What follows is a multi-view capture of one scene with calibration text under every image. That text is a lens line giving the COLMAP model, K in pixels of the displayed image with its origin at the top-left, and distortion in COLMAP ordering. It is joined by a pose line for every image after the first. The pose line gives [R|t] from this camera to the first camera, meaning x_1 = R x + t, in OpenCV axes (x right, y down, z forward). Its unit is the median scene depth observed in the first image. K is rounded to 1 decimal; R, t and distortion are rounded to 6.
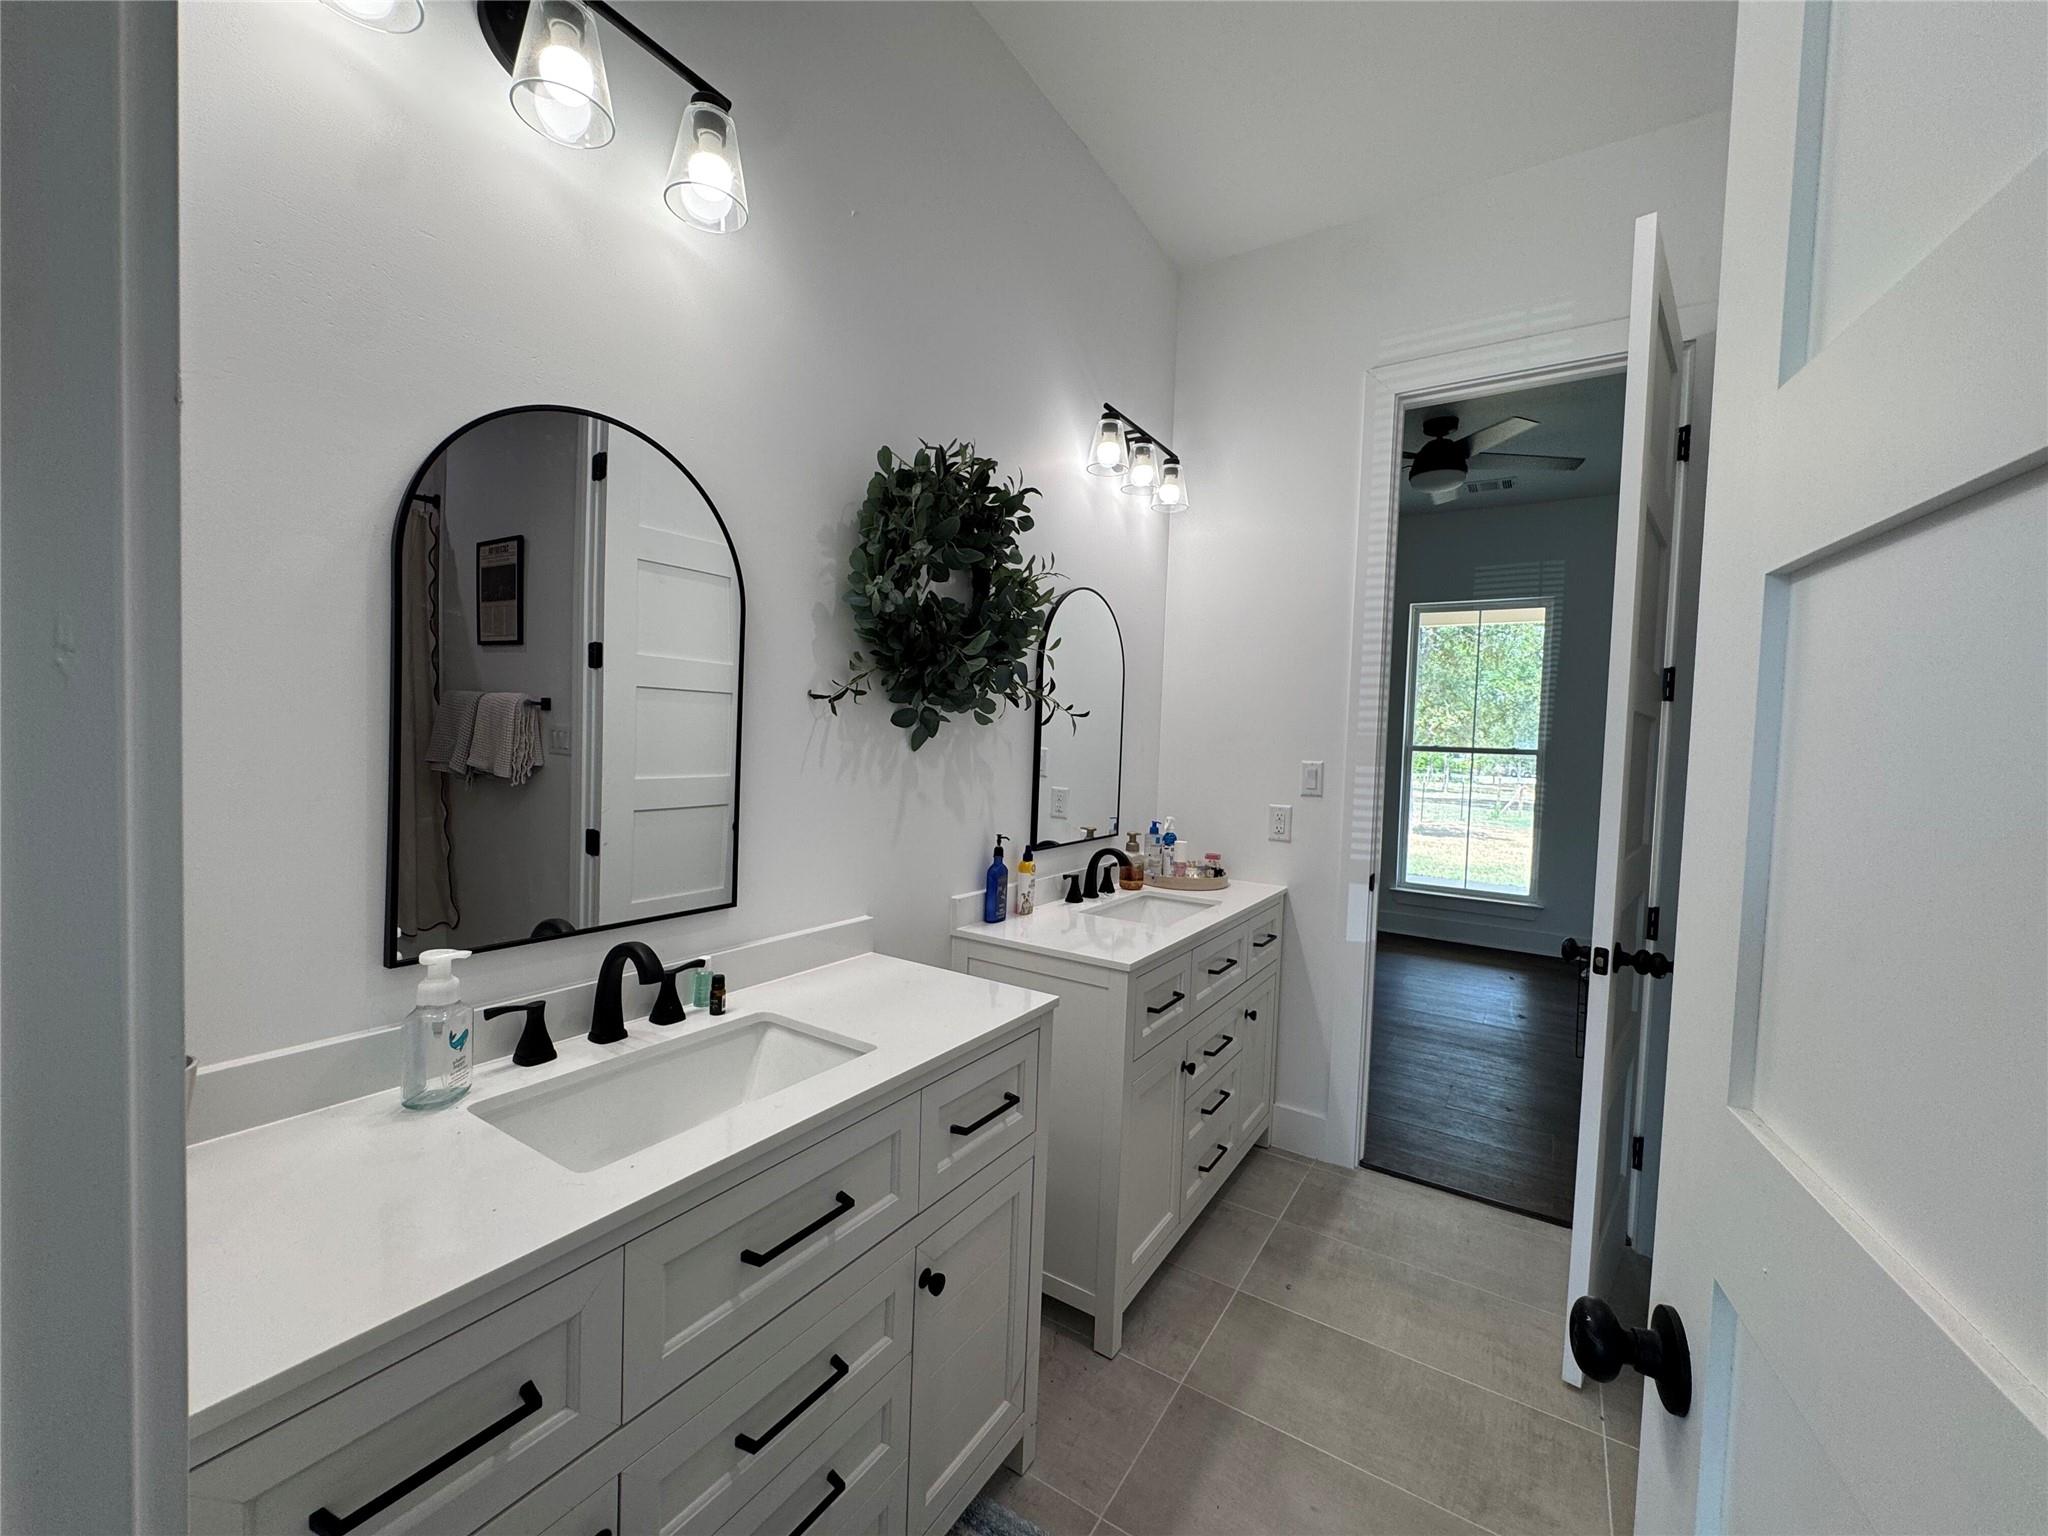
lens RADIAL K [[818.6, 0, 1020.6], [0, 818.6, 771.7], [0, 0, 1]] dist [-0.002940, 0.000491]
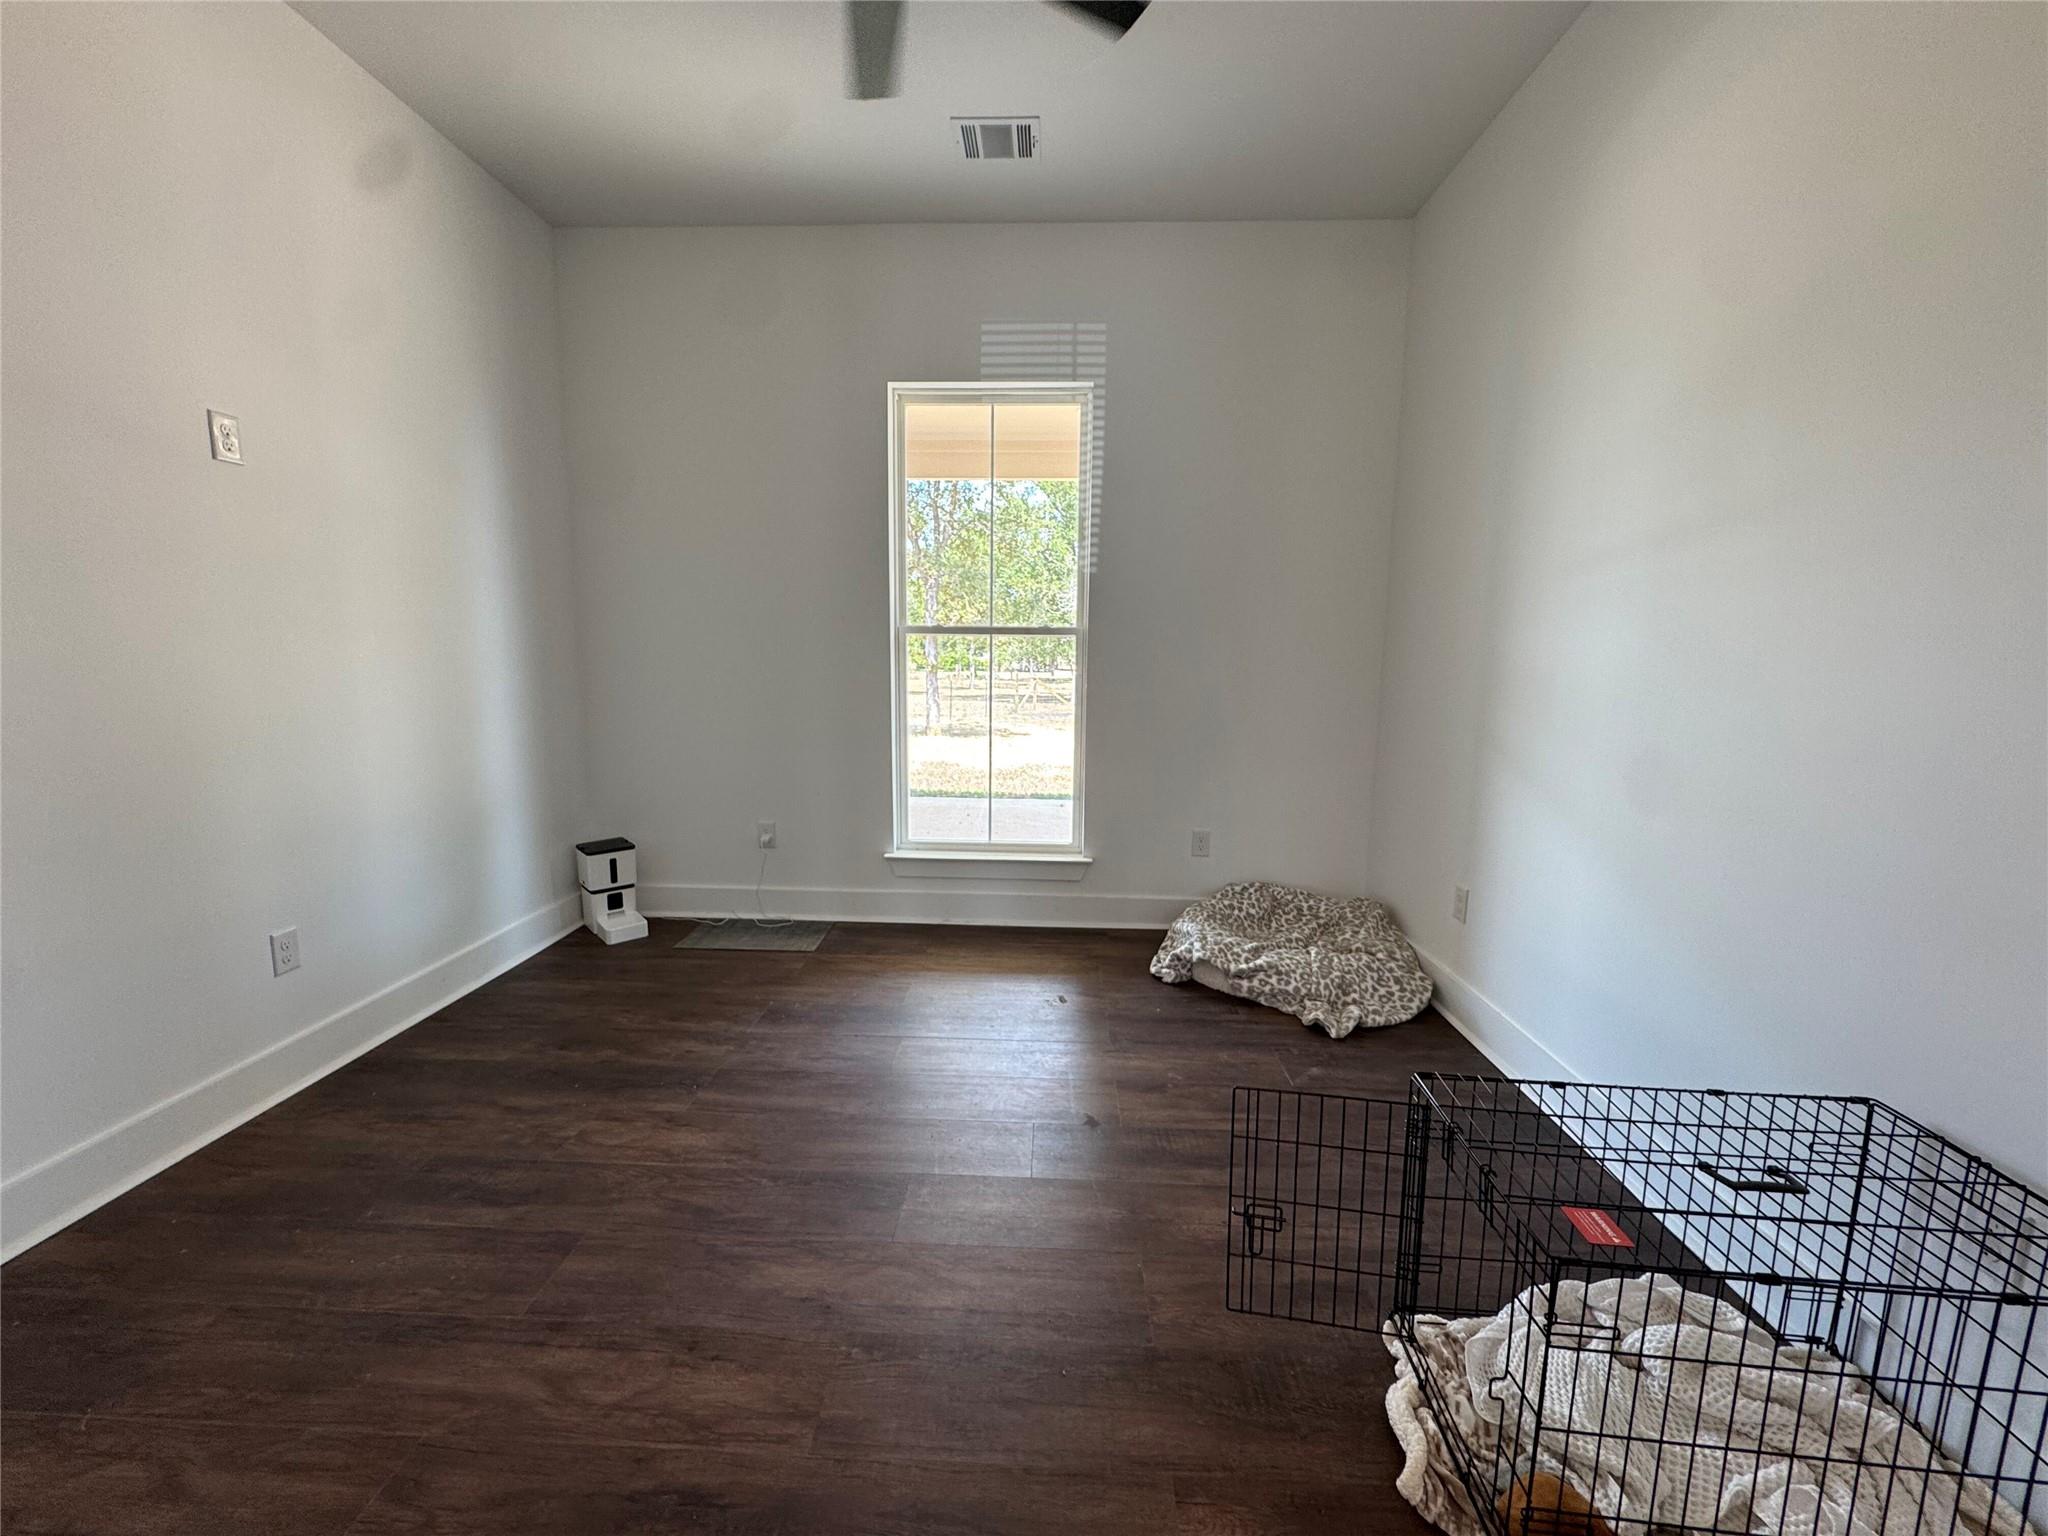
lens RADIAL K [[818.6, 0, 1021.4], [0, 818.6, 772.8], [0, 0, 1]] dist [-0.002940, 0.000491]
pose [[0.858149, -0.097007, 0.504152, 0.136542], [0.037357, 0.991182, 0.127131, 0.002238], [-0.512039, -0.090264, 0.854206, 0.245155]]
